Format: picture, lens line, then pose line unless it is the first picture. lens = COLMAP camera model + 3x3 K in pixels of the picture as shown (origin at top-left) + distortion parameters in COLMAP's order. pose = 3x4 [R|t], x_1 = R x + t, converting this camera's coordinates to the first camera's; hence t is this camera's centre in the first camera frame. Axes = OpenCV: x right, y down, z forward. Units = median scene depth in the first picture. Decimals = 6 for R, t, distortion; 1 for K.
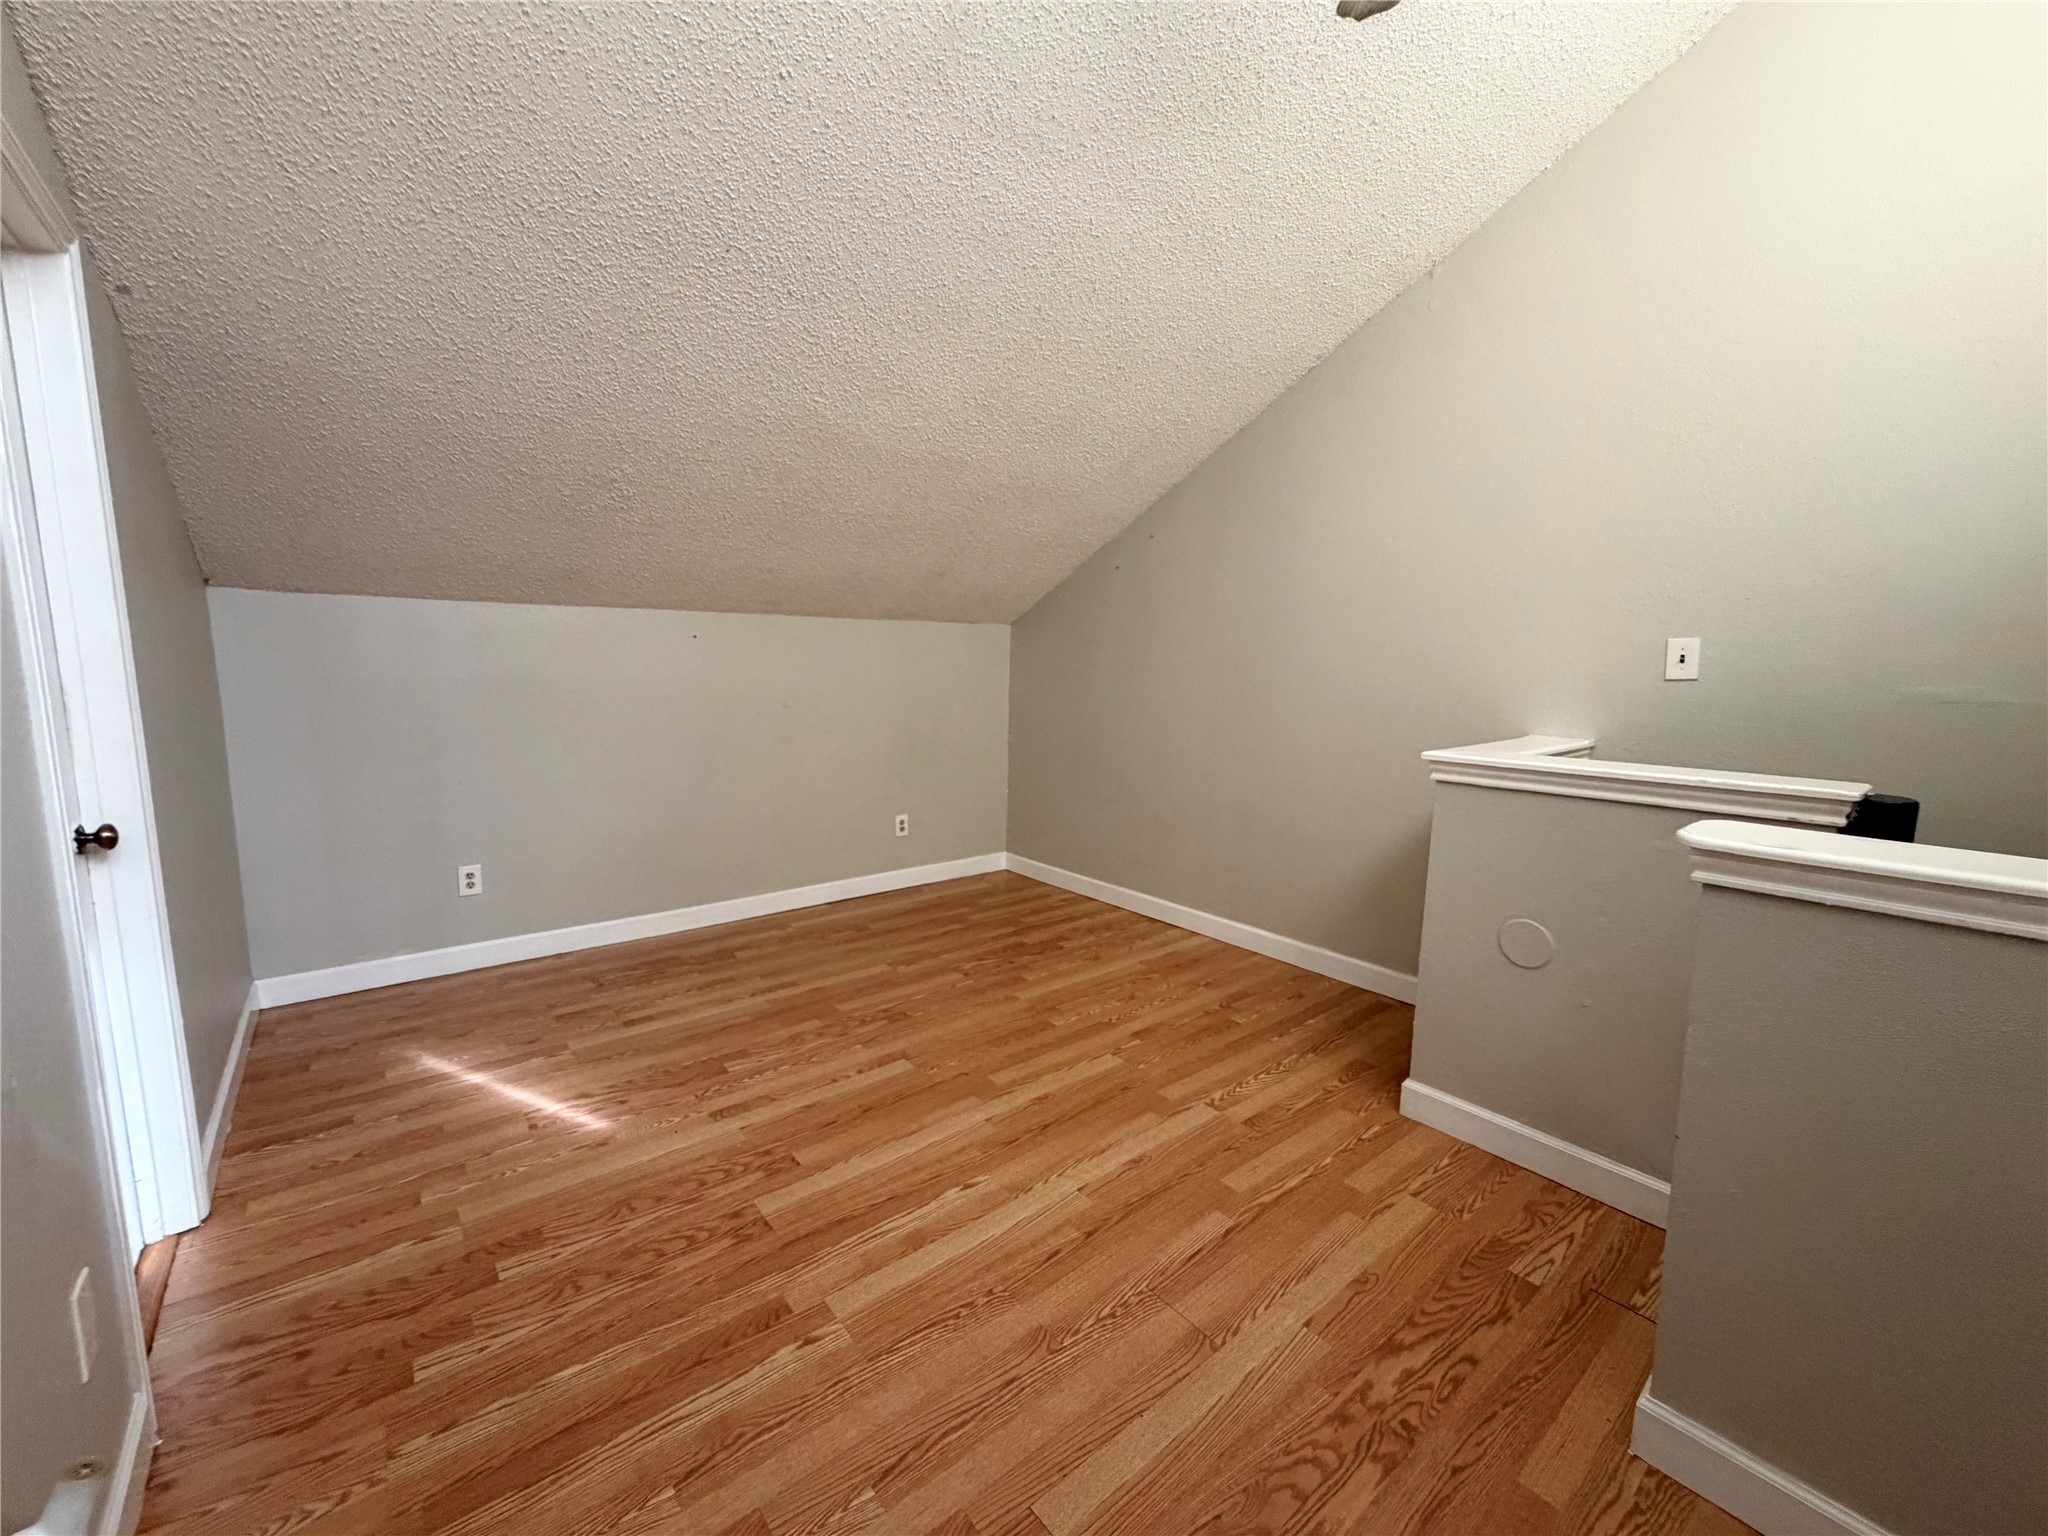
lens RADIAL K [[821.8, 0, 1004.5], [0, 821.8, 763.2], [0, 0, 1]] dist [0.001062, 0.000850]
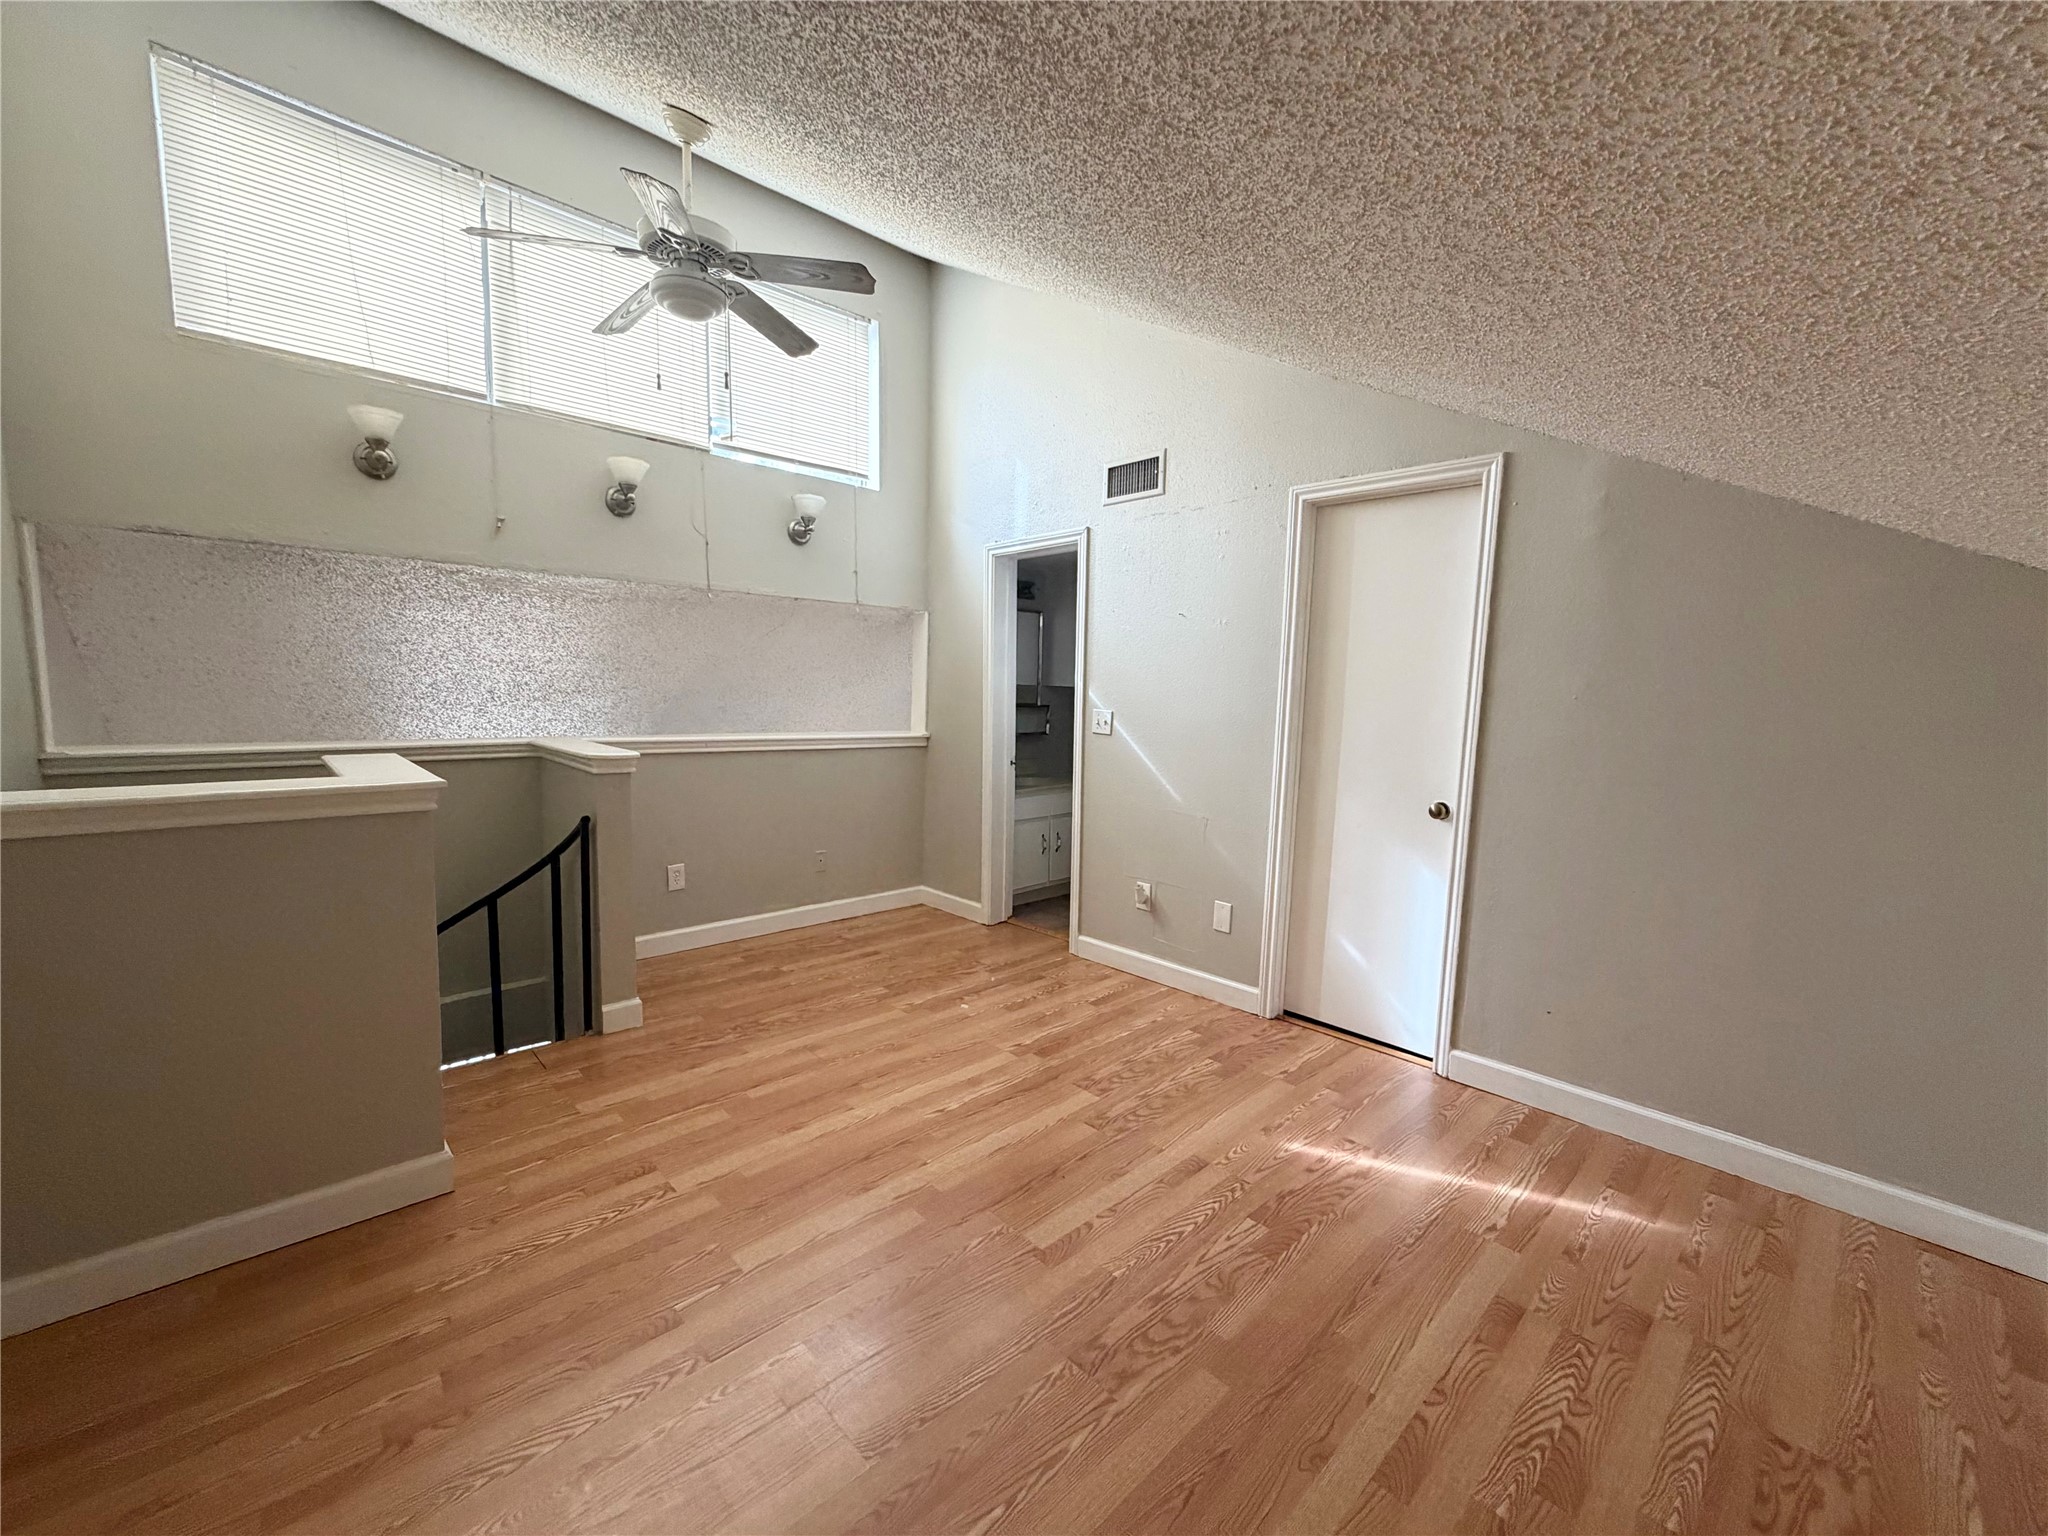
lens RADIAL K [[821.8, 0, 1025.2], [0, 821.8, 765.1], [0, 0, 1]] dist [0.001062, 0.000850]
pose [[-0.994106, -0.027551, -0.104851, -0.023319], [-0.050111, 0.974423, 0.219062, -0.252111], [0.096134, 0.223025, -0.970061, 1.882631]]
